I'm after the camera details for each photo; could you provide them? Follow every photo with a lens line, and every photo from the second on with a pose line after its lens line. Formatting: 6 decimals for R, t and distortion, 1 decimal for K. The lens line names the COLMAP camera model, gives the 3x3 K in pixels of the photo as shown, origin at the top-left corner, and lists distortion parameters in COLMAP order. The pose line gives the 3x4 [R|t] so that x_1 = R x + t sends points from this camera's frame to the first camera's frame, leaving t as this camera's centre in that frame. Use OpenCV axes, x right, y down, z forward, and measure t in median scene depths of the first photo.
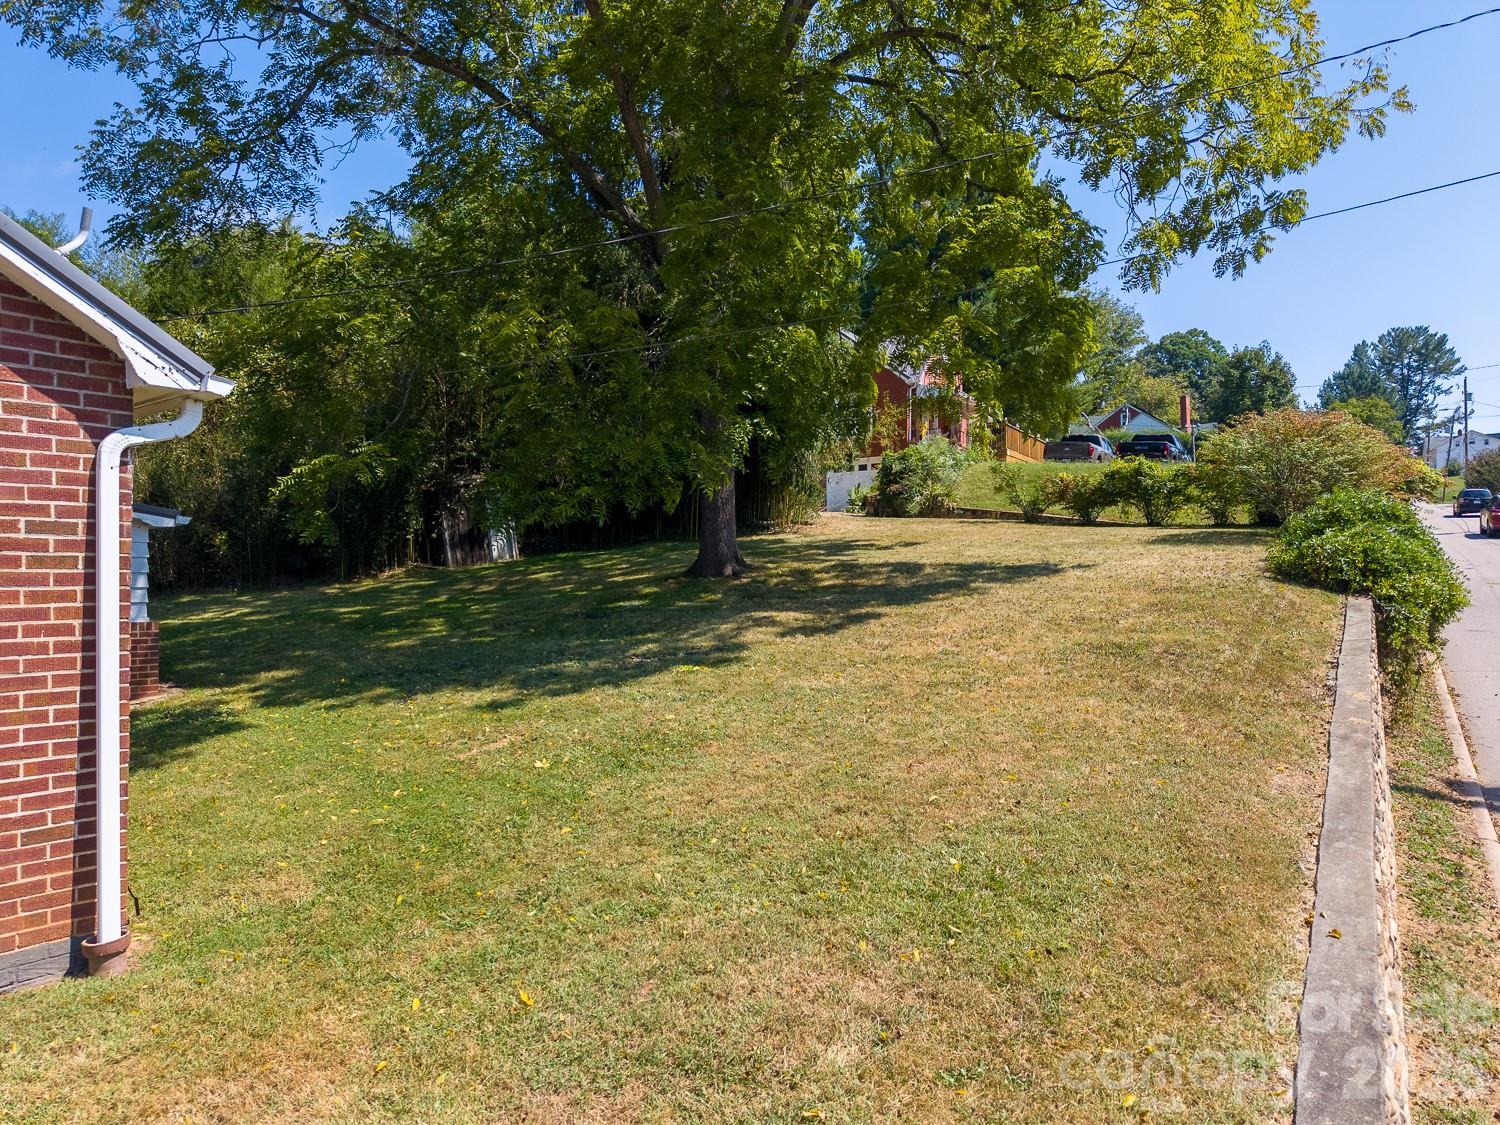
lens RADIAL K [[981.7, 0, 746.2], [0, 981.7, 577.9], [0, 0, 1]] dist [0.028873, -0.000146]
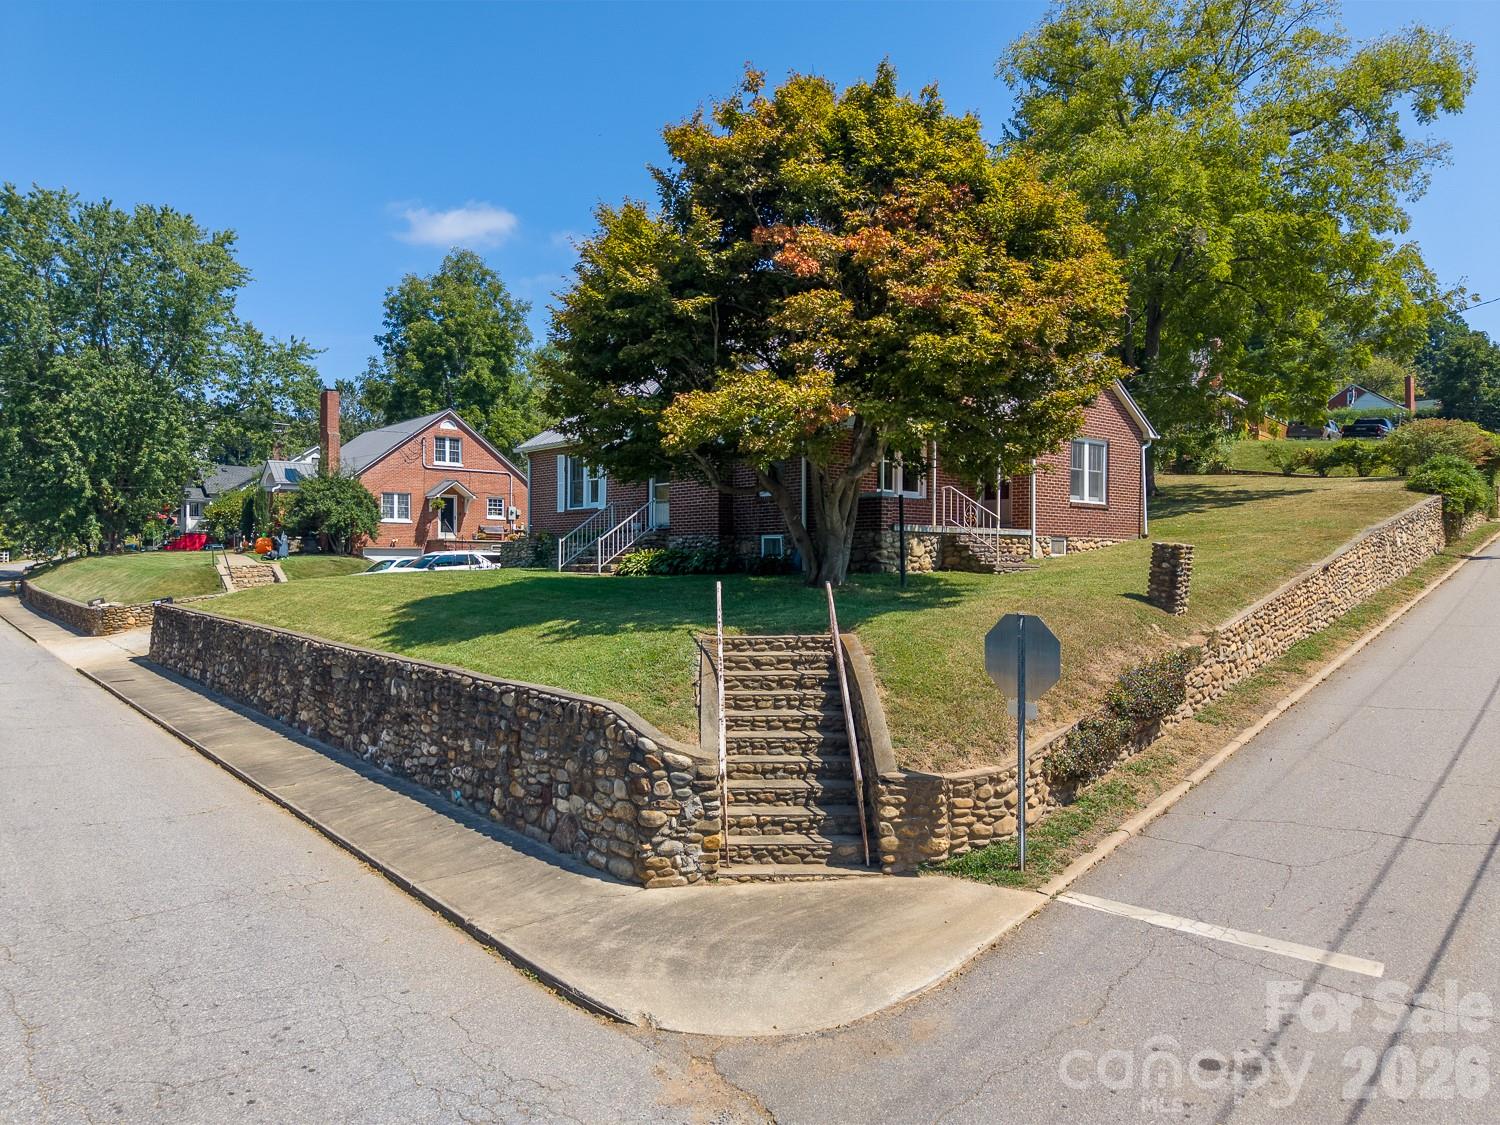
lens RADIAL K [[1003.2, 0, 750.0], [0, 1003.2, 562.5], [0, 0, 1]] dist [0.081825, -0.077209]
pose [[0.986321, 0.012609, -0.164351, -0.416431], [-0.011356, 0.999899, 0.008563, 0.108737], [0.164443, -0.006580, 0.986365, -1.118980]]
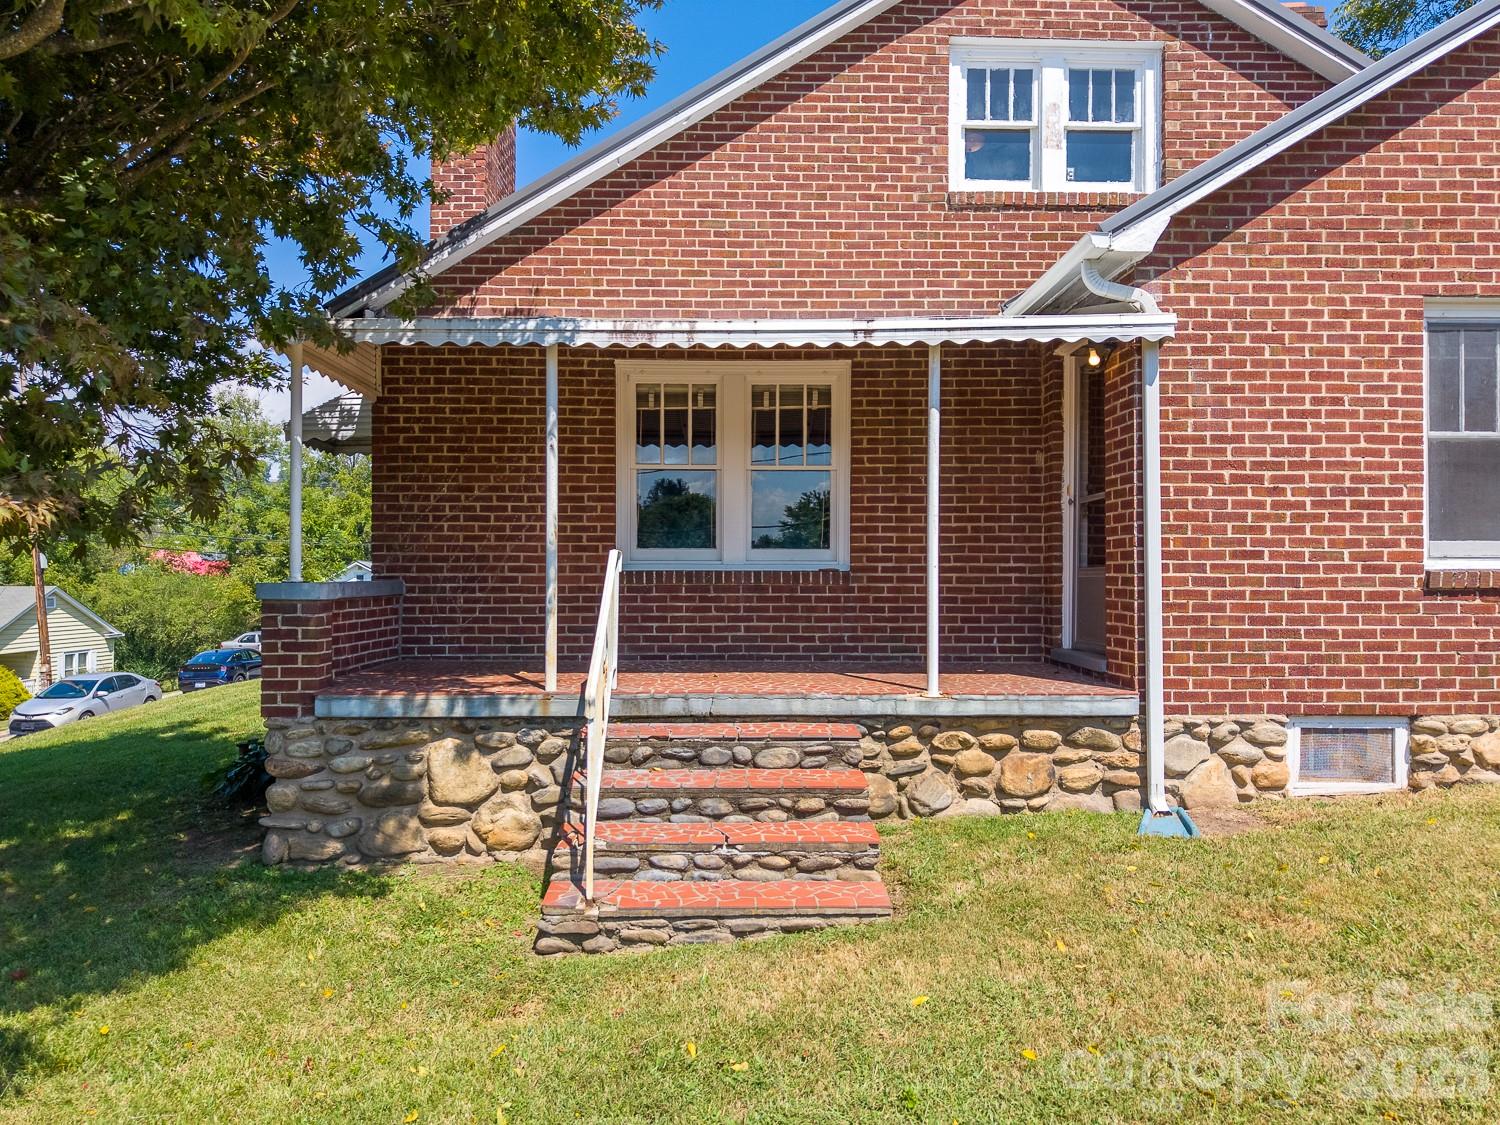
lens RADIAL K [[1004.7, 0, 750.0], [0, 1004.7, 562.5], [0, 0, 1]] dist [0.022974, -0.019856]
pose [[0.643005, -0.001140, -0.765861, -0.148169], [-0.001556, 0.999995, -0.002795, 0.043033], [0.765860, 0.002989, 0.643000, -0.236161]]
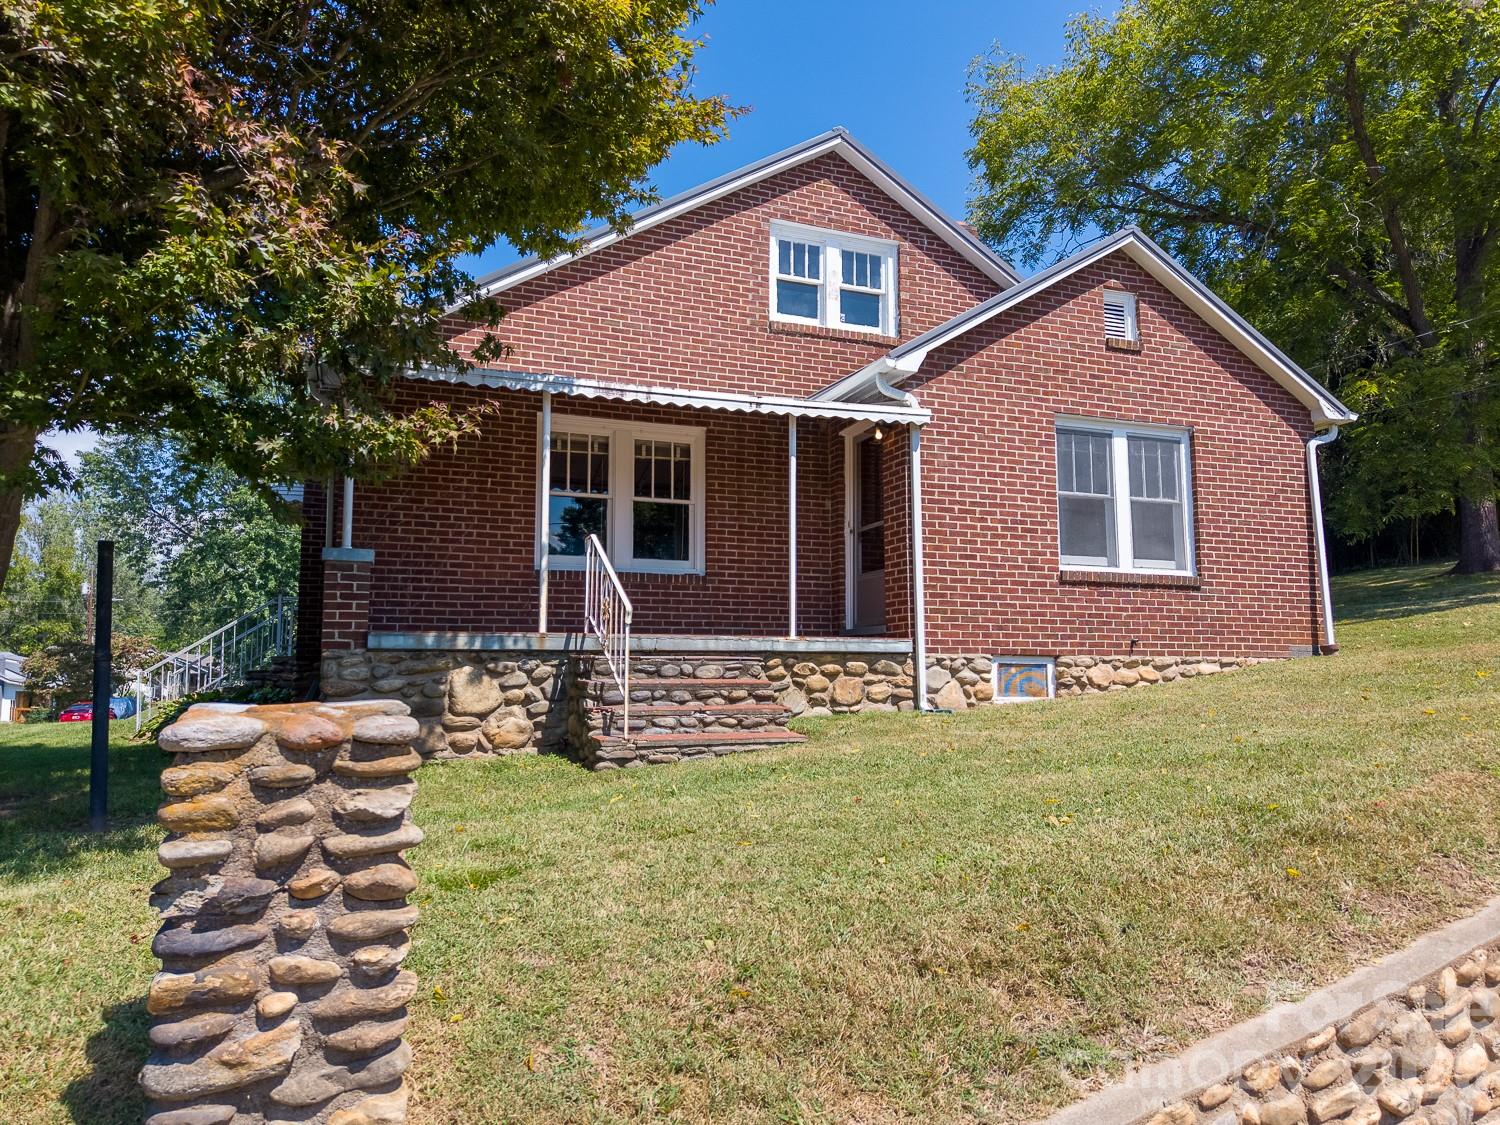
lens RADIAL K [[1003.2, 0, 750.0], [0, 1003.2, 562.5], [0, 0, 1]] dist [0.081825, -0.077209]
pose [[0.861432, -0.051124, -0.505293, -0.126451], [-0.002665, 0.994452, -0.105160, 0.092332], [0.507866, 0.091935, 0.856516, -0.400049]]
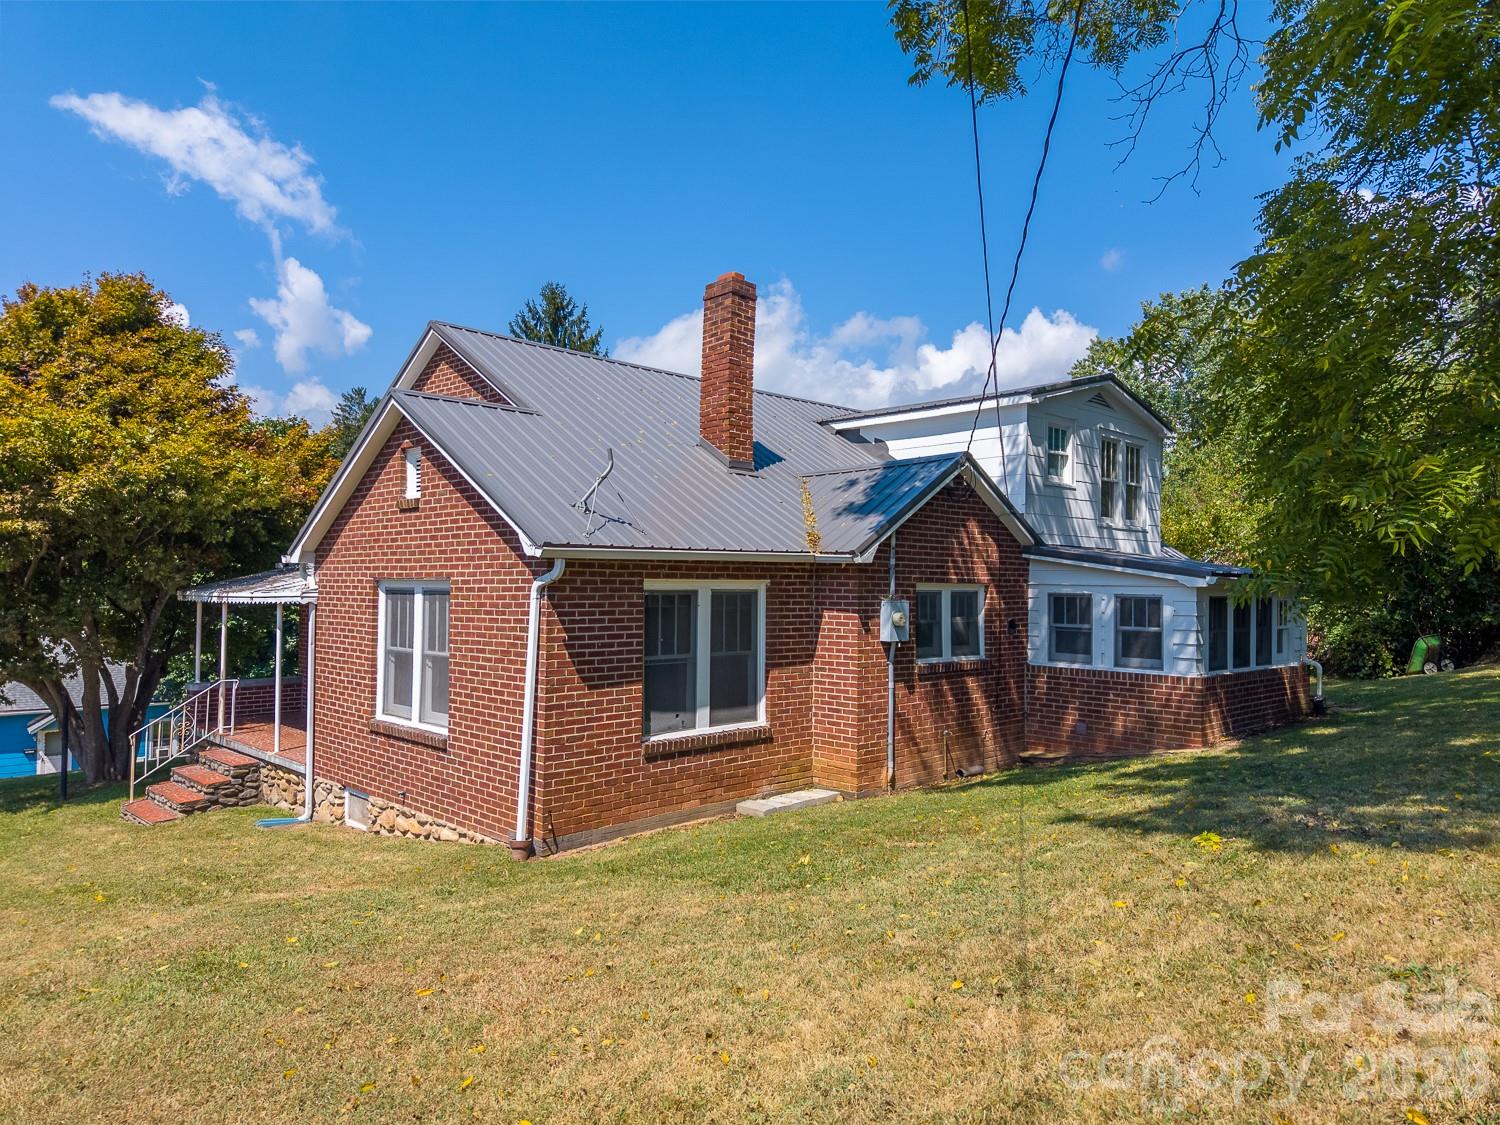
lens RADIAL K [[1003.2, 0, 750.0], [0, 1003.2, 562.5], [0, 0, 1]] dist [0.081825, -0.077209]
pose [[-0.119345, -0.013109, -0.992766, 0.283900], [0.000216, 0.999912, -0.013229, -0.034658], [0.992853, -0.001793, -0.119332, 0.366848]]
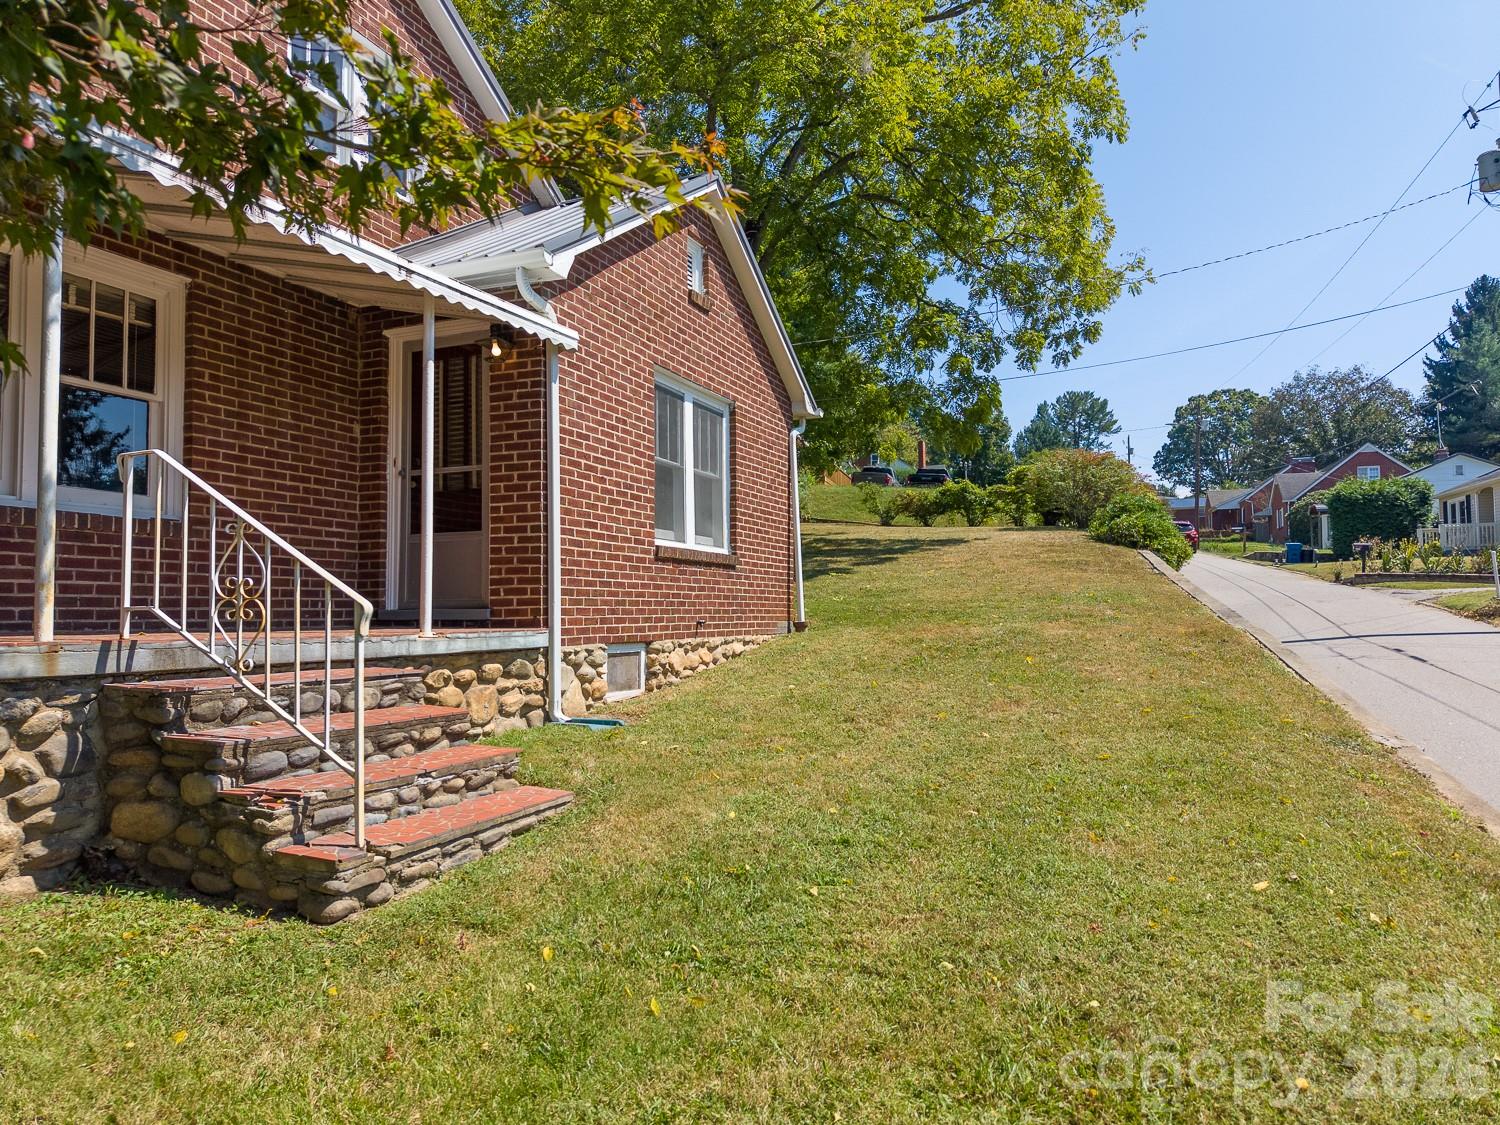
lens RADIAL K [[1001.0, 0, 748.2], [0, 1001.0, 559.0], [0, 0, 1]] dist [0.178660, -0.272770]
pose [[0.961094, 0.016155, 0.275748, -0.324218], [-0.002099, 0.998687, -0.051192, 0.072194], [-0.276213, 0.048622, 0.959866, -0.326723]]
